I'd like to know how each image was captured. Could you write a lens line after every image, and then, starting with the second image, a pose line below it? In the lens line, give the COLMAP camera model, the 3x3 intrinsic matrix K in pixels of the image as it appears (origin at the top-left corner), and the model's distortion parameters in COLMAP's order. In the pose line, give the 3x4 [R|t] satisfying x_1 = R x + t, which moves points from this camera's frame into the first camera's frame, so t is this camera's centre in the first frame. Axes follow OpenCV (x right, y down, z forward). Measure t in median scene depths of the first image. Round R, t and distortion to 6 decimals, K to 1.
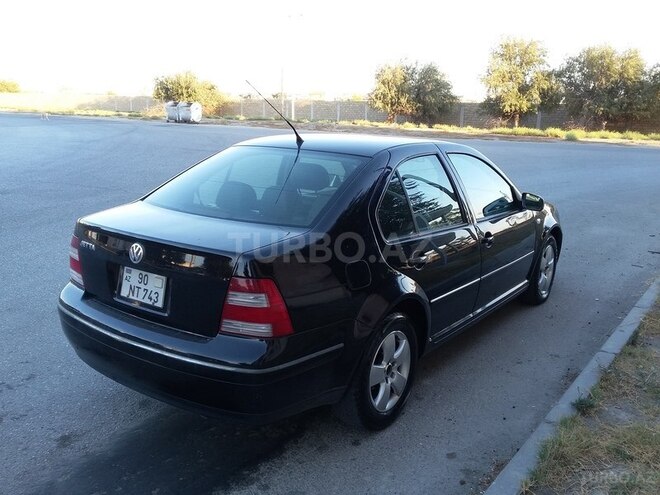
lens RADIAL K [[618.2, 0, 330.0], [0, 618.2, 247.5], [0, 0, 1]] dist [0.111554, -0.236855]
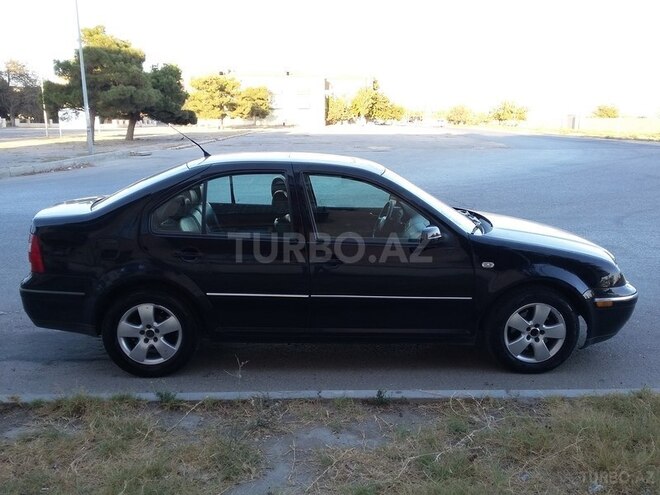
lens RADIAL K [[618.2, 0, 330.0], [0, 618.2, 247.5], [0, 0, 1]] dist [0.111554, -0.236855]
pose [[0.591905, 0.146815, -0.792523, 0.120786], [-0.177325, 0.982899, 0.049645, -0.009764], [0.786259, 0.111149, 0.607817, 0.045666]]
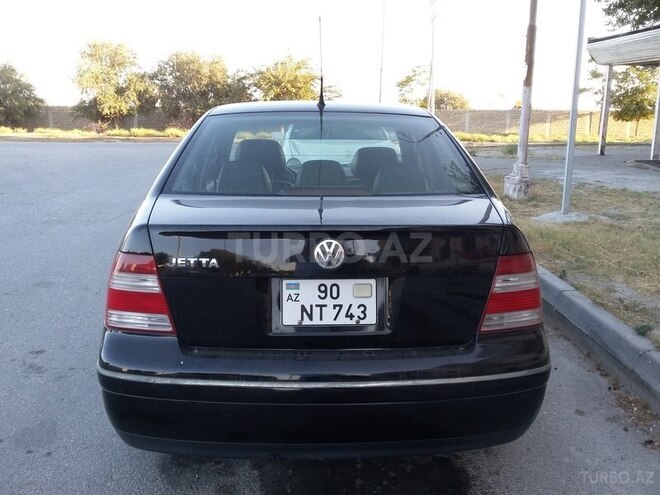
lens RADIAL K [[618.2, 0, 330.0], [0, 618.2, 247.5], [0, 0, 1]] dist [0.111554, -0.236855]
pose [[0.784756, -0.146292, 0.602293, -0.058129], [0.152368, 0.987460, 0.041318, -0.002054], [-0.600784, 0.059346, 0.797205, 0.037907]]
